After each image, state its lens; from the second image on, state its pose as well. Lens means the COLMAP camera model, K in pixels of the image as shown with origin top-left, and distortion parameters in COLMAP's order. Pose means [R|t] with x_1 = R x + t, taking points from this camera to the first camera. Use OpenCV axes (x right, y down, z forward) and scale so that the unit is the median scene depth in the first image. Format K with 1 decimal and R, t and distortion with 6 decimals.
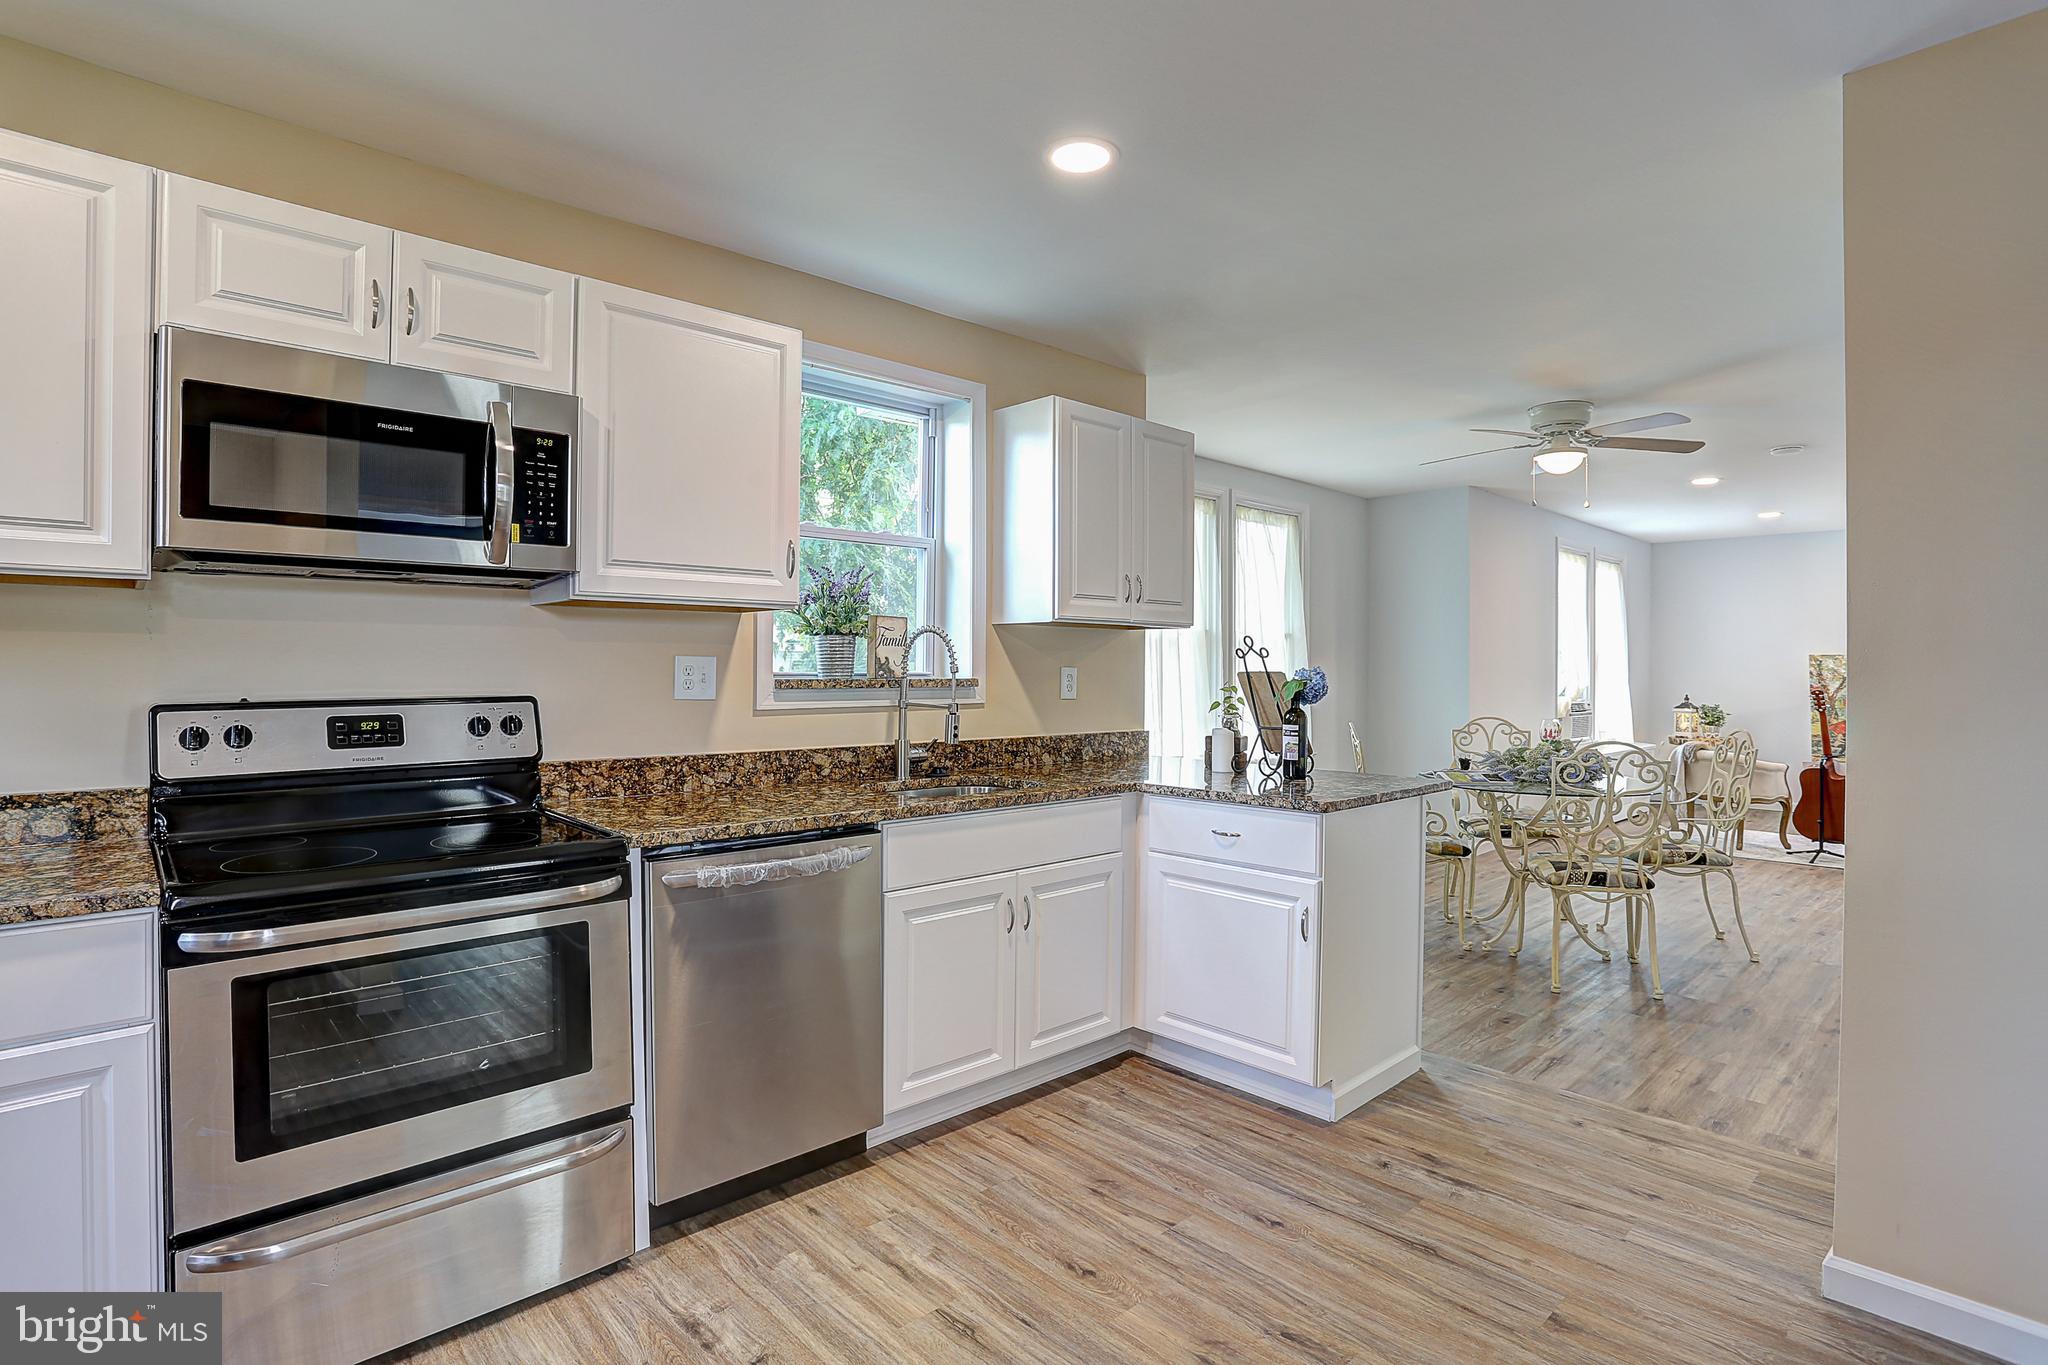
lens RADIAL K [[1031.5, 0, 1022.0], [0, 1031.5, 679.2], [0, 0, 1]] dist [-0.022711, 0.003307]
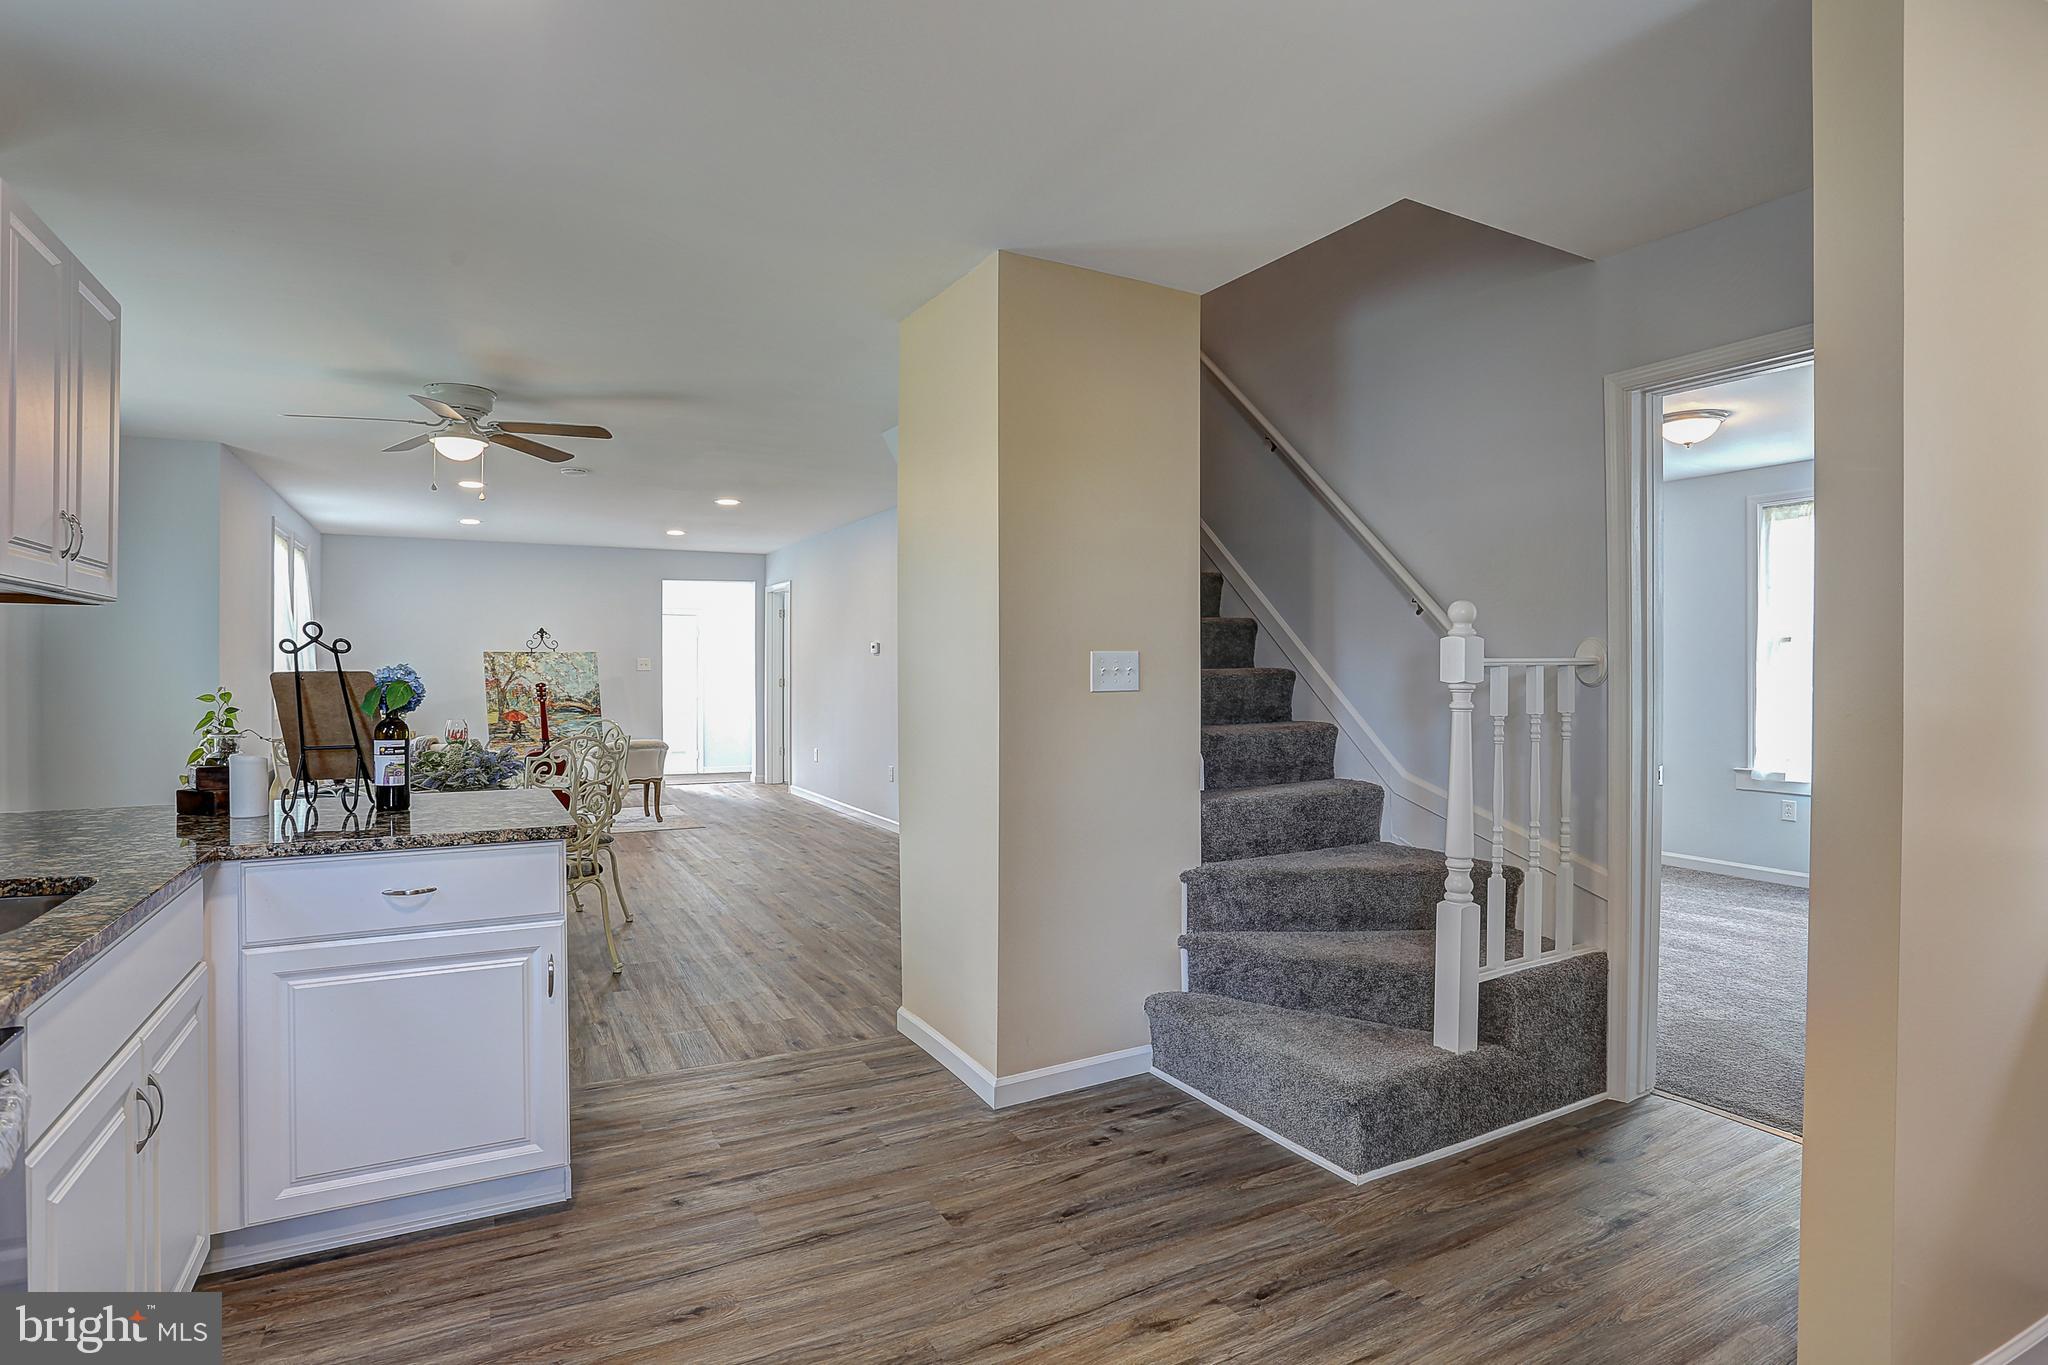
lens RADIAL K [[1031.5, 0, 1020.1], [0, 1031.5, 672.4], [0, 0, 1]] dist [-0.022711, 0.003307]
pose [[0.286596, -0.013089, 0.957962, -0.650785], [0.016235, 0.999829, 0.008804, -0.011252], [-0.957914, 0.013029, 0.286760, 0.645613]]
